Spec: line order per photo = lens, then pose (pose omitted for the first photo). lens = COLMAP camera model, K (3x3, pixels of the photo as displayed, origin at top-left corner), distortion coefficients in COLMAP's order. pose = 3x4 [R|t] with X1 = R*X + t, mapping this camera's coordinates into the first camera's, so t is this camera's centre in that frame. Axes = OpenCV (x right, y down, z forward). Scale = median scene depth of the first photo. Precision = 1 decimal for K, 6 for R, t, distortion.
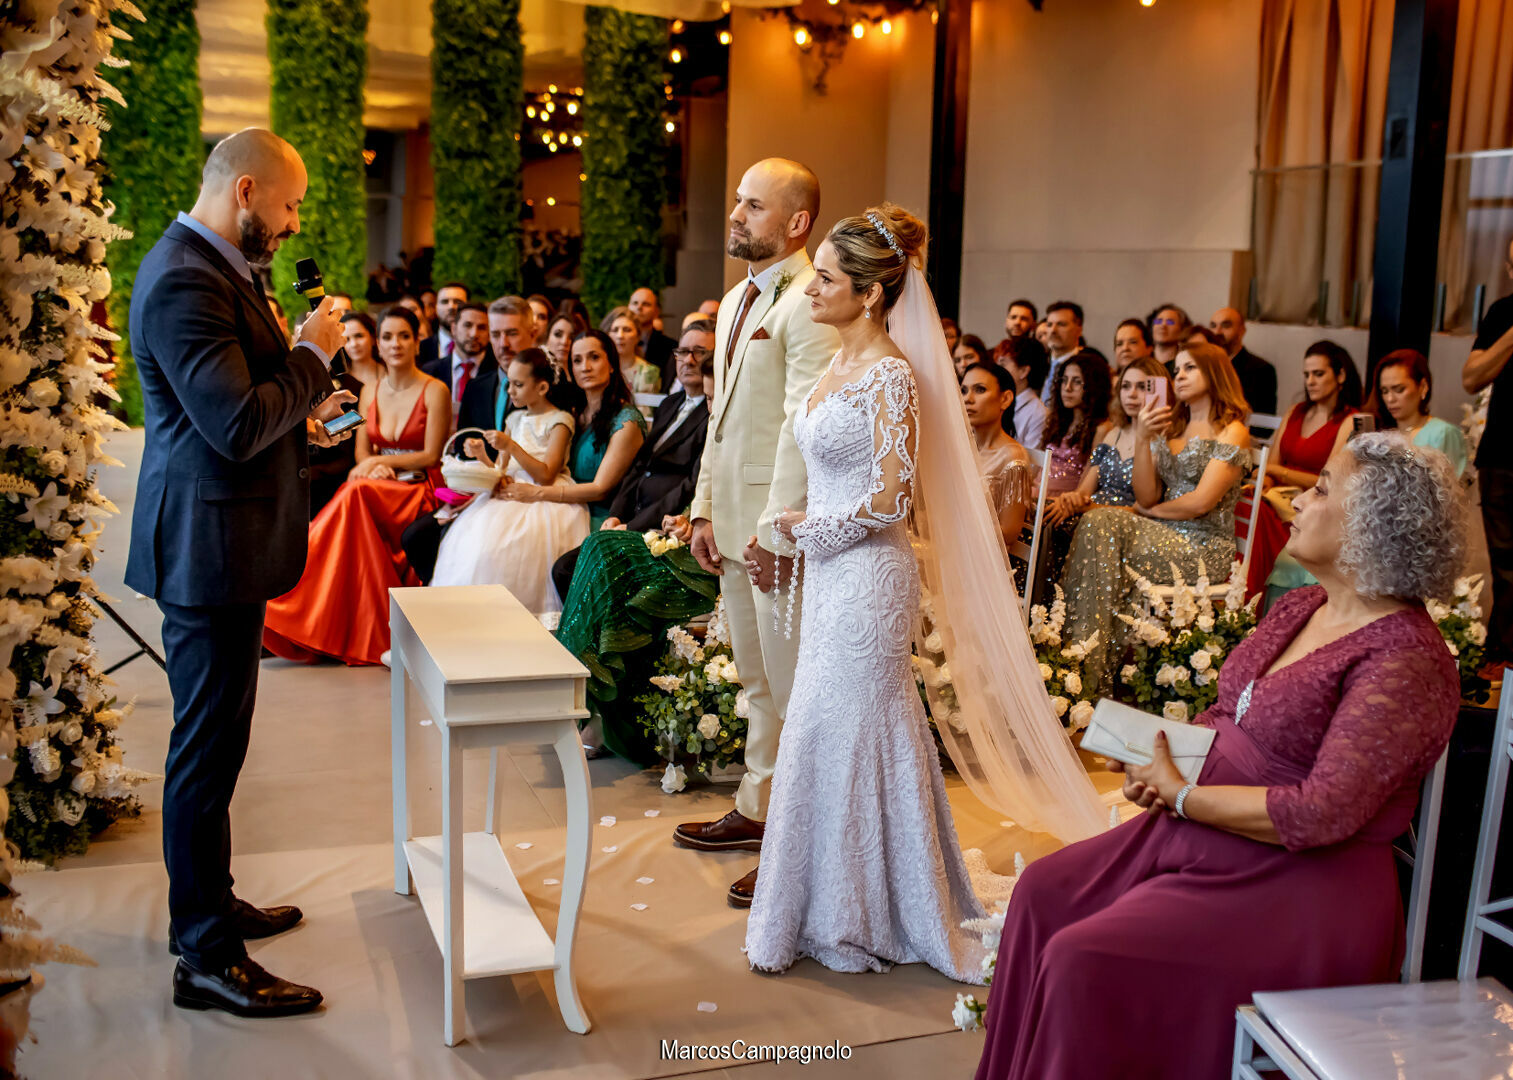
lens RADIAL K [[1747.7, 0, 729.4], [0, 1747.7, 540.1], [0, 0, 1]] dist [-0.075025, 0.061959]
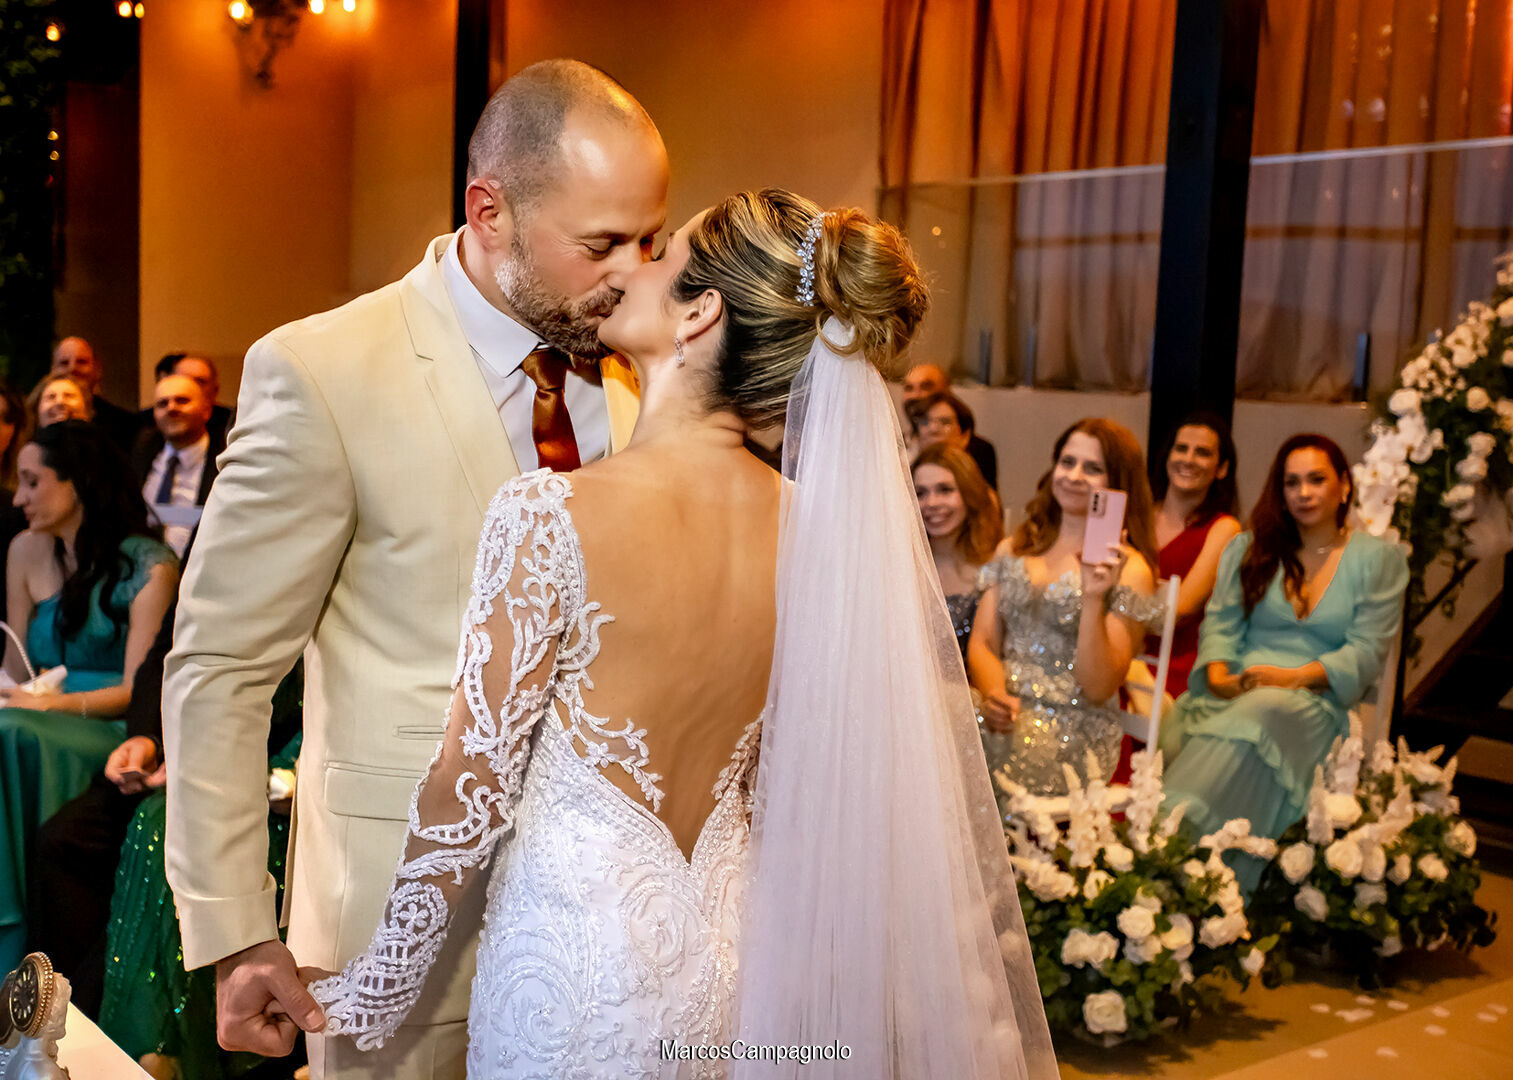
lens RADIAL K [[2213.8, 0, 756.4], [0, 2213.8, 485.3], [0, 0, 1]] dist [0.127812, 0.074410]
pose [[0.963837, -0.019646, 0.265767, -0.068285], [0.040352, 0.996539, -0.072673, -0.033016], [-0.263420, 0.080769, 0.961294, 0.225490]]
